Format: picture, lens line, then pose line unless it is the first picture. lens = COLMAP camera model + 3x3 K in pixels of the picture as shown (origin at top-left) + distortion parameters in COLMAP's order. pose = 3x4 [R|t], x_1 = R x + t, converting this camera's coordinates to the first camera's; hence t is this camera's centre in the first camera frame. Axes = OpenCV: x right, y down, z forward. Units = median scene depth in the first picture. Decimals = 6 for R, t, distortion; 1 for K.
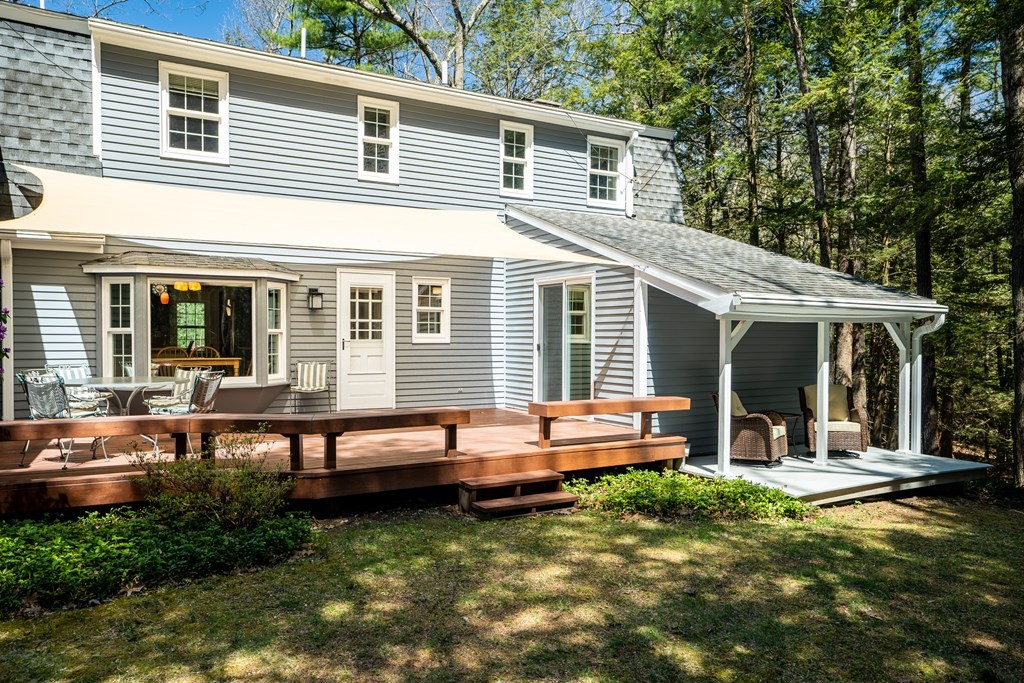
lens RADIAL K [[728.4, 0, 508.4], [0, 728.4, 341.7], [0, 0, 1]] dist [0.038297, 0.003789]
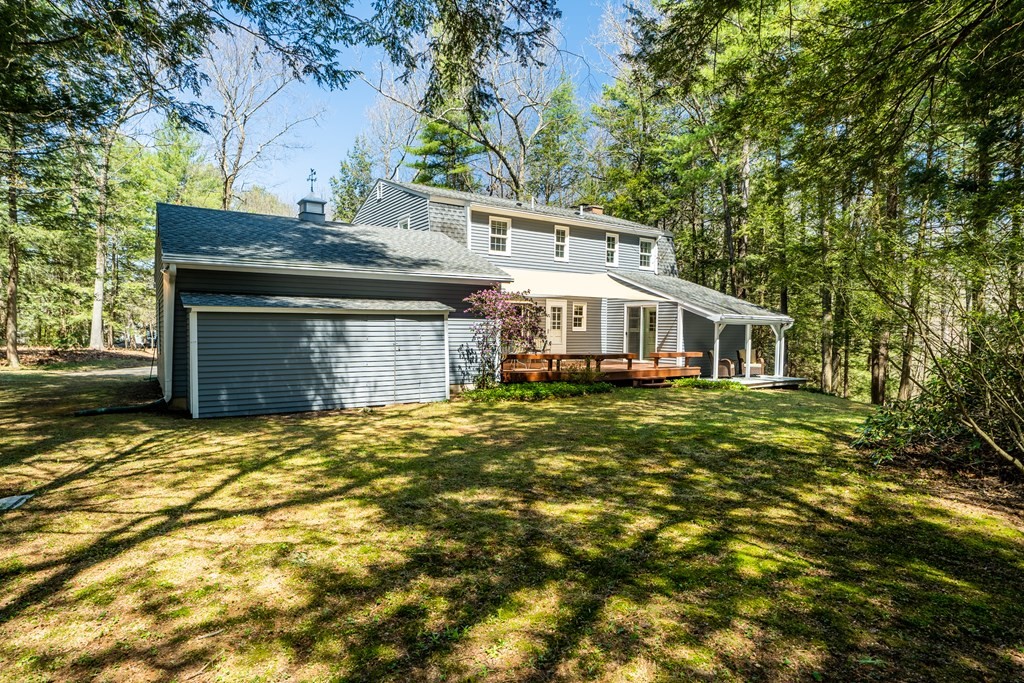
lens RADIAL K [[545.5, 0, 515.5], [0, 545.5, 341.7], [0, 0, 1]] dist [-0.027213, 0.008279]
pose [[0.998097, 0.010400, 0.060785, -0.460772], [-0.011229, 0.999848, 0.013319, 0.015734], [-0.060638, -0.013976, 0.998062, -0.782622]]
